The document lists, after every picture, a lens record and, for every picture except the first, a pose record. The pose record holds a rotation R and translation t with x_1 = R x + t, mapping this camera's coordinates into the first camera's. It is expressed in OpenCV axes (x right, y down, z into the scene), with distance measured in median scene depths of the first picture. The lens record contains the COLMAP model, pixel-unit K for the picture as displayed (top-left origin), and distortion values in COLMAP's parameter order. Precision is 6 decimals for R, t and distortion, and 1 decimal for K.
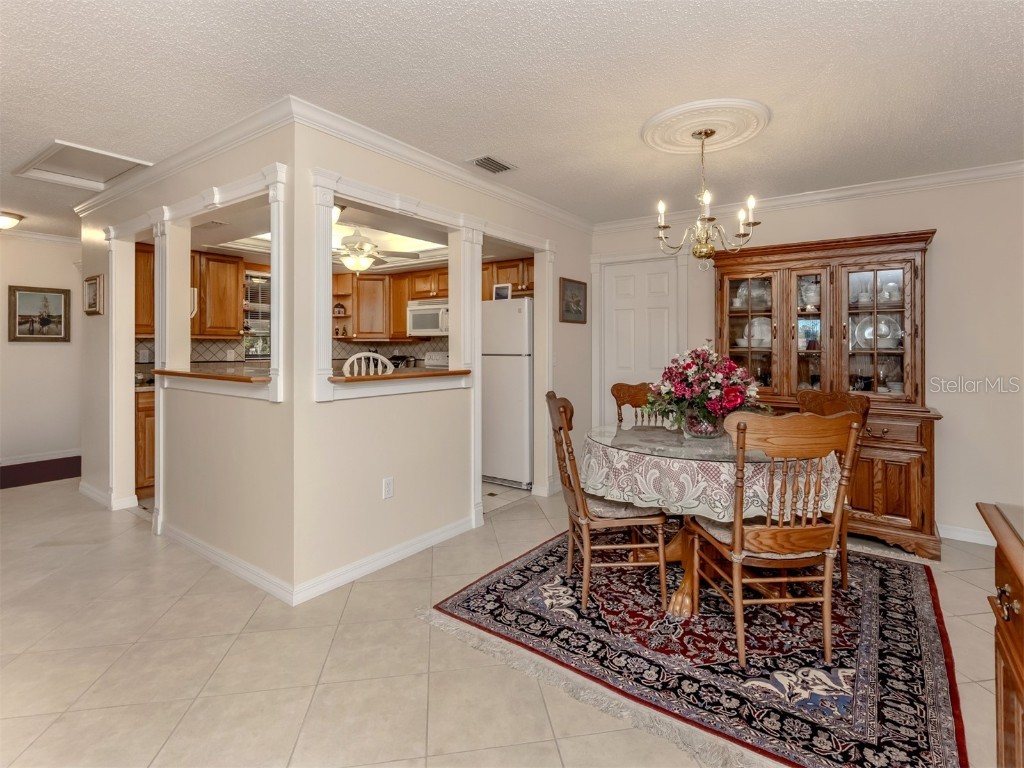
lens RADIAL K [[493.0, 0, 520.4], [0, 493.0, 358.4], [0, 0, 1]] dist [0.012983, -0.000479]
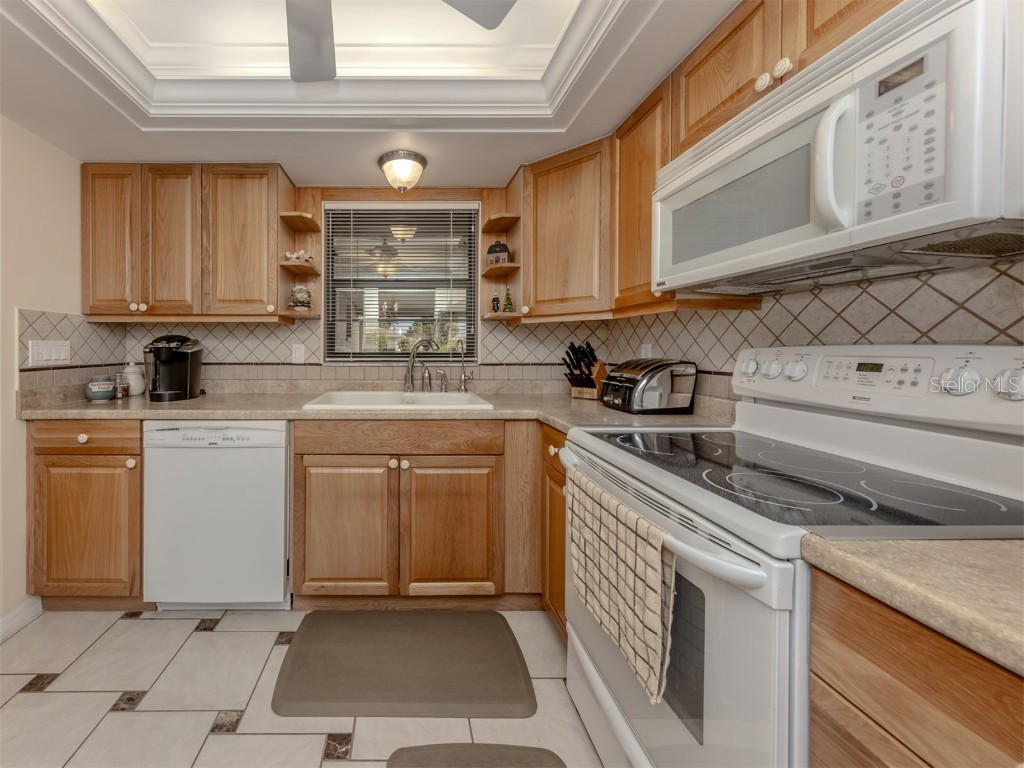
lens RADIAL K [[395.0, 0, 405.9], [0, 395.0, 353.1], [0, 0, 1]] dist [0.008824, -0.001447]
pose [[0.584319, 0.004988, -0.811509, -0.171747], [-0.017809, 0.999819, -0.006677, -0.007219], [0.811329, 0.018354, 0.584302, 1.026934]]
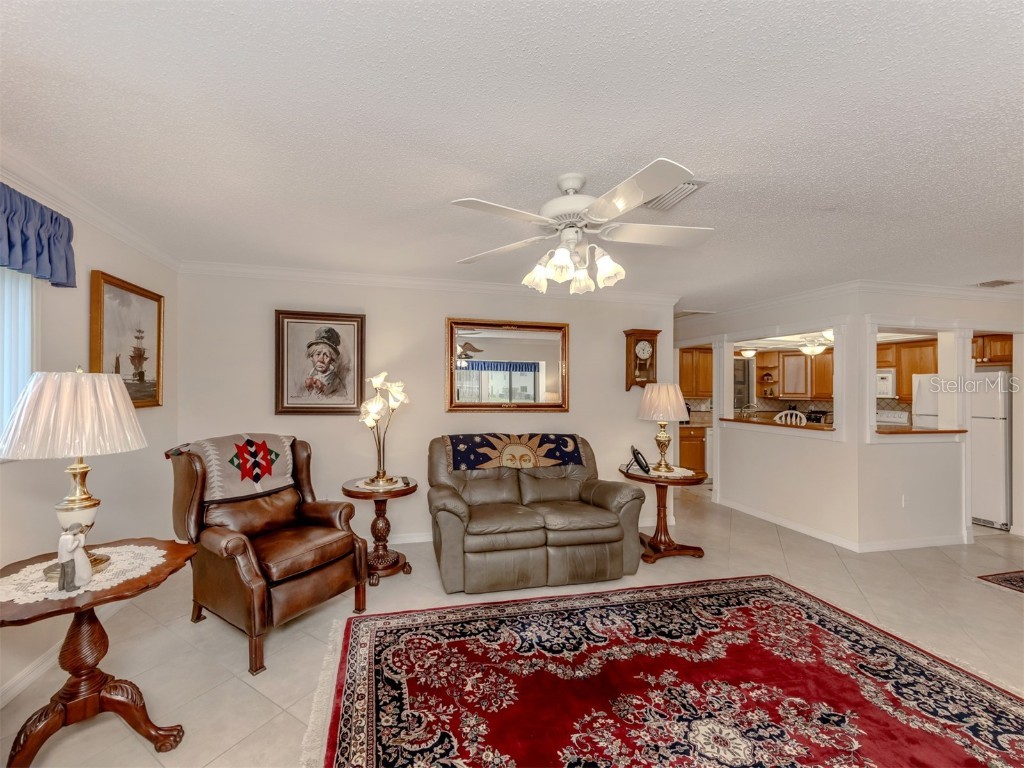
lens RADIAL K [[411.7, 0, 481.2], [0, 411.7, 382.3], [0, 0, 1]] dist [0.006208, -0.000837]
pose [[0.748127, -0.004584, -0.663540, -0.275155], [-0.026220, 0.998991, -0.036464, -0.025987], [0.663038, 0.044678, 0.747252, -0.636317]]
